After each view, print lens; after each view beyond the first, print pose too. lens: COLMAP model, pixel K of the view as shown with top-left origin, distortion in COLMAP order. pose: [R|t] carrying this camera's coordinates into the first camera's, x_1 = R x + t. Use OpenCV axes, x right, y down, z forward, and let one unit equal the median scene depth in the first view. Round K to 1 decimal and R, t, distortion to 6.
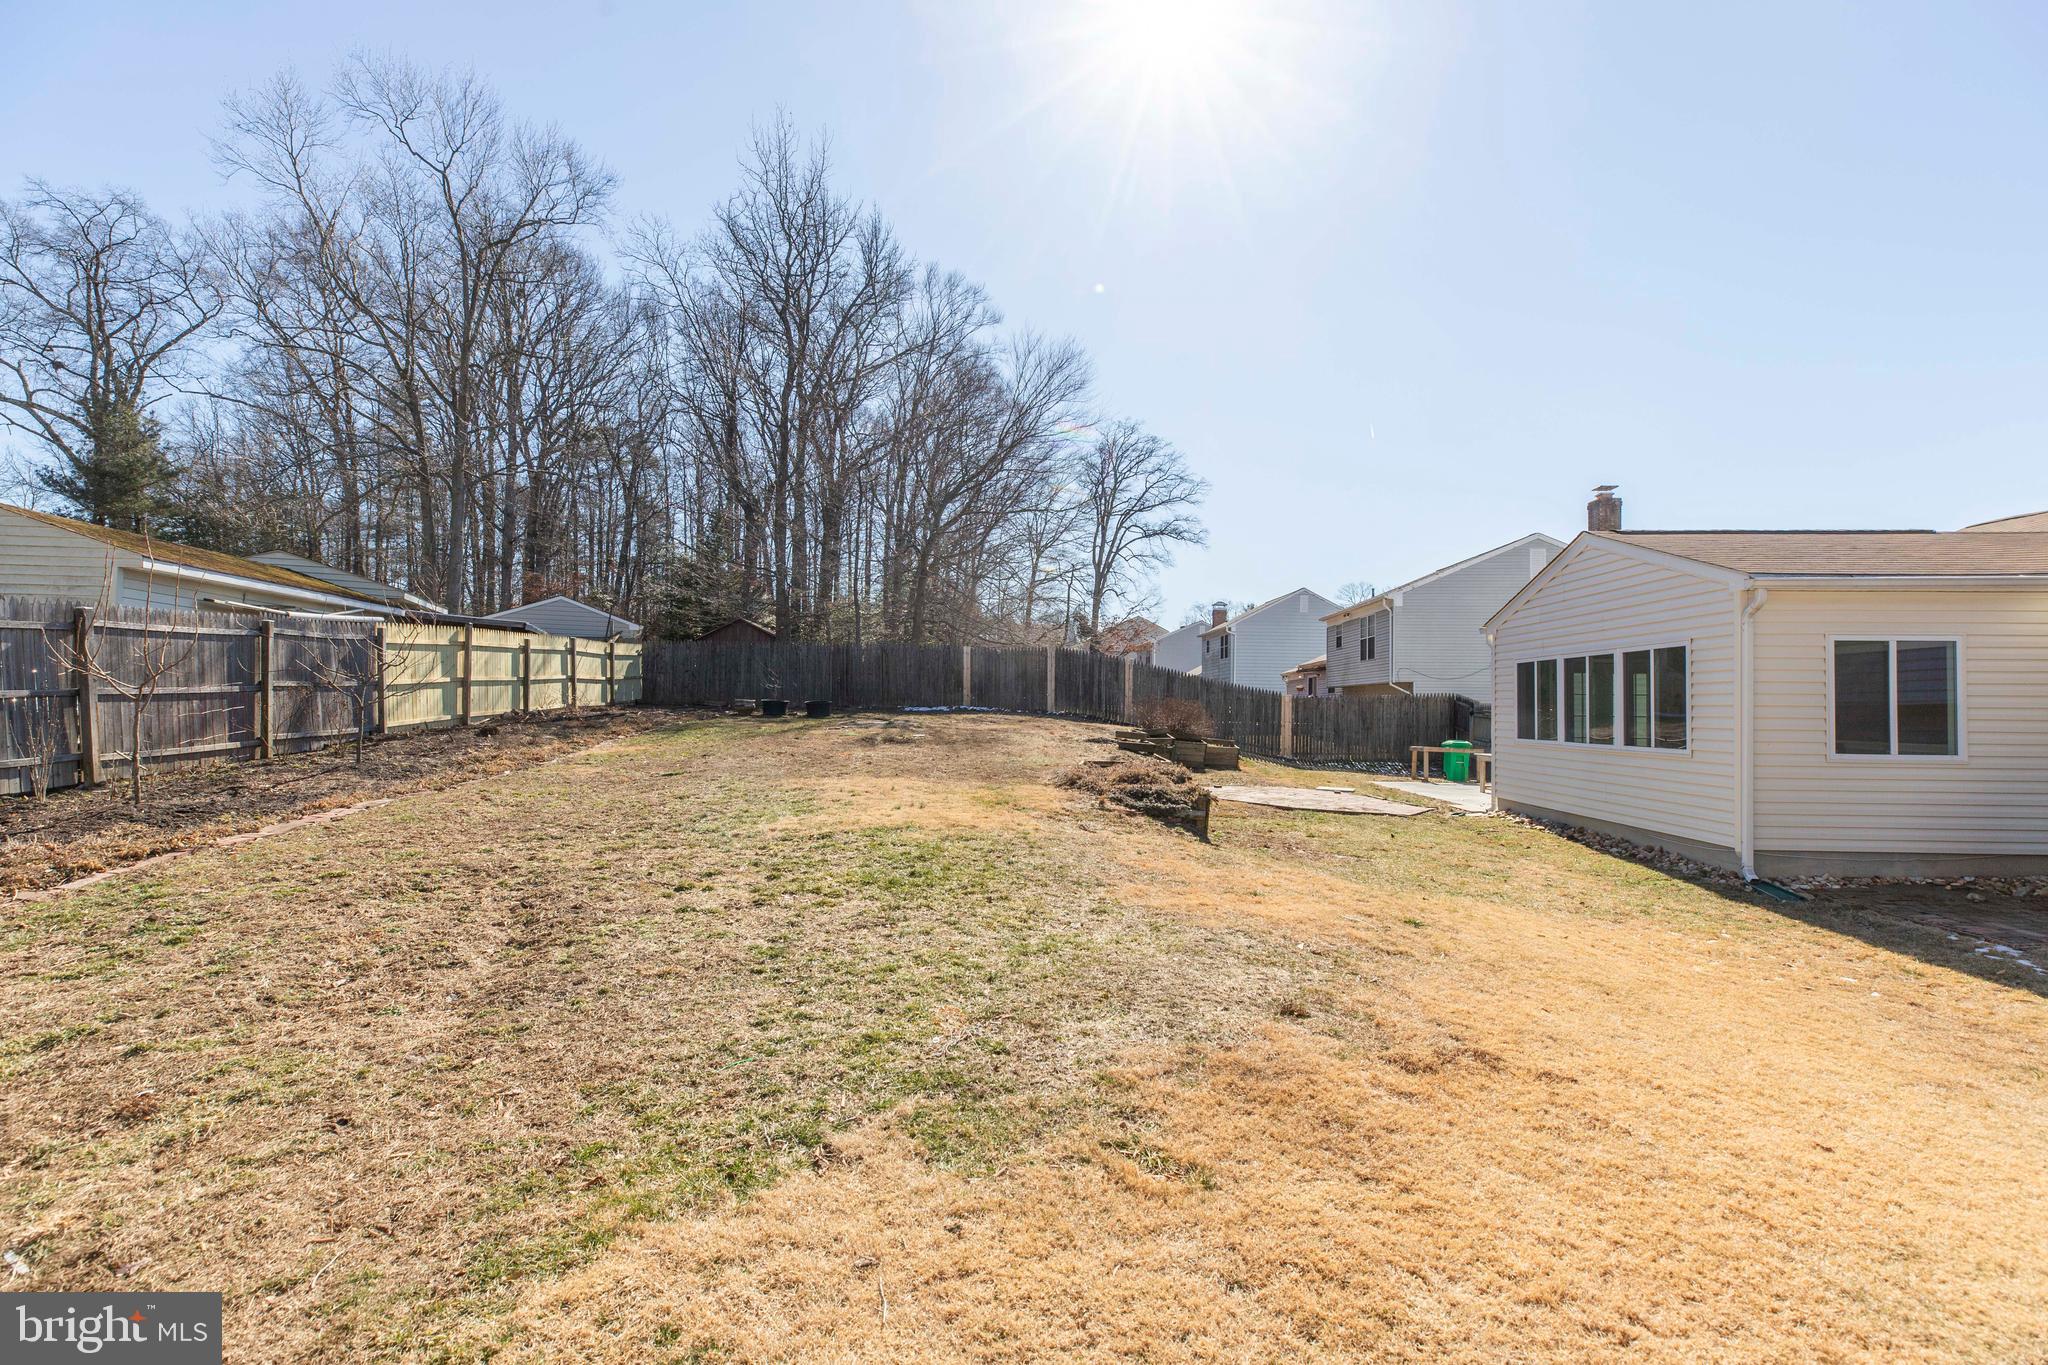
lens RADIAL K [[912.8, 0, 1021.5], [0, 912.8, 691.1], [0, 0, 1]] dist [0.004402, 0.000380]
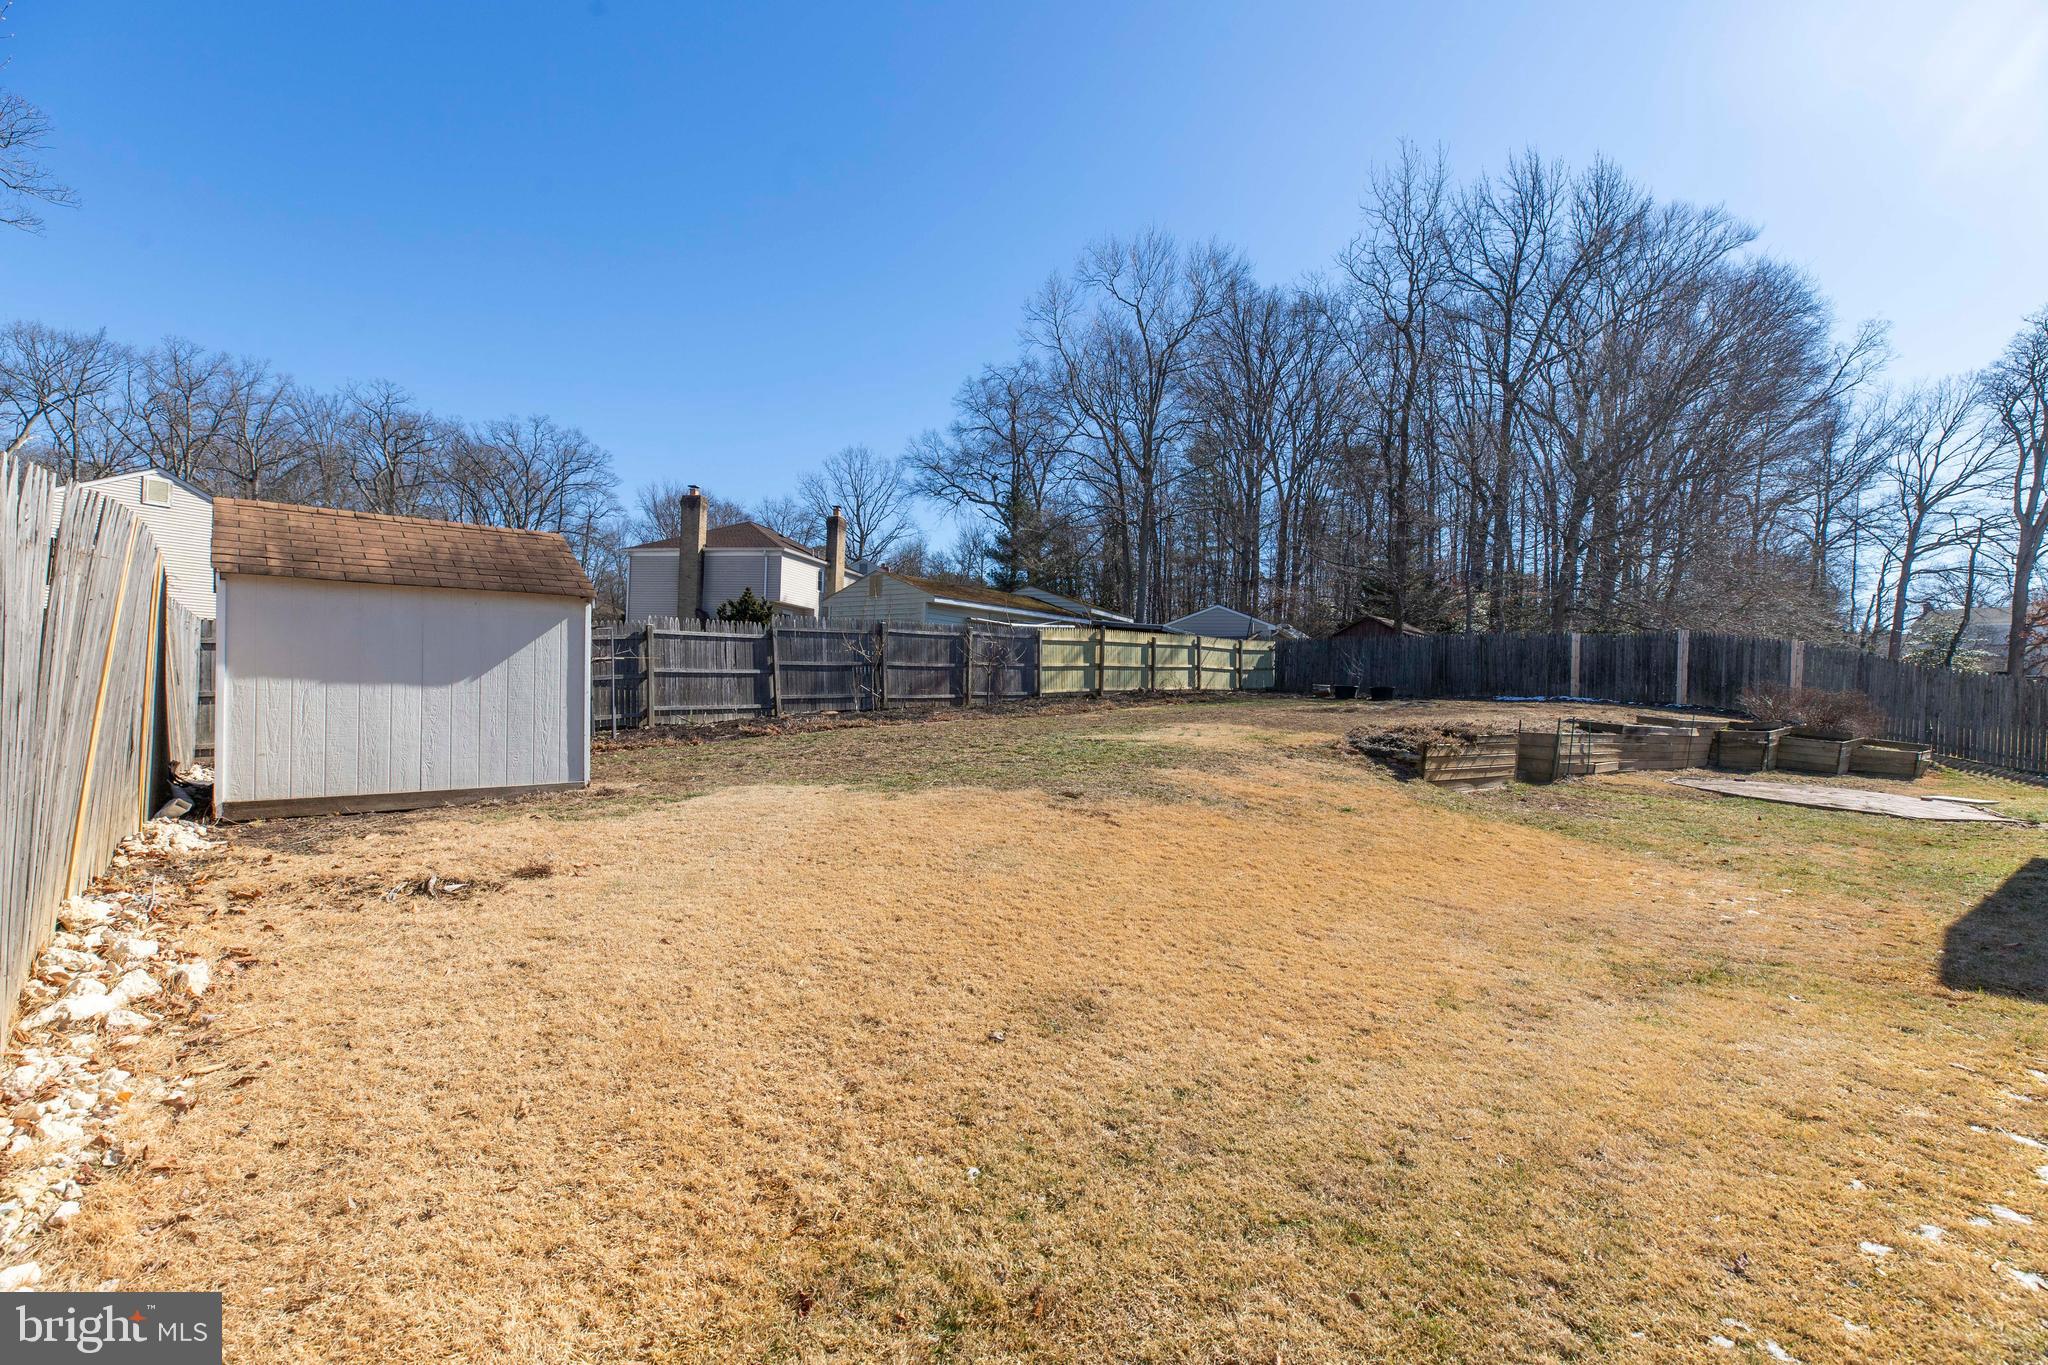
lens RADIAL K [[922.8, 0, 1022.4], [0, 922.8, 688.6], [0, 0, 1]] dist [0.003741, 0.000058]
pose [[0.677007, 0.009417, -0.735916, 0.344327], [-0.017864, 0.999834, -0.003641, 0.028581], [0.735760, 0.015611, 0.677063, -0.081037]]
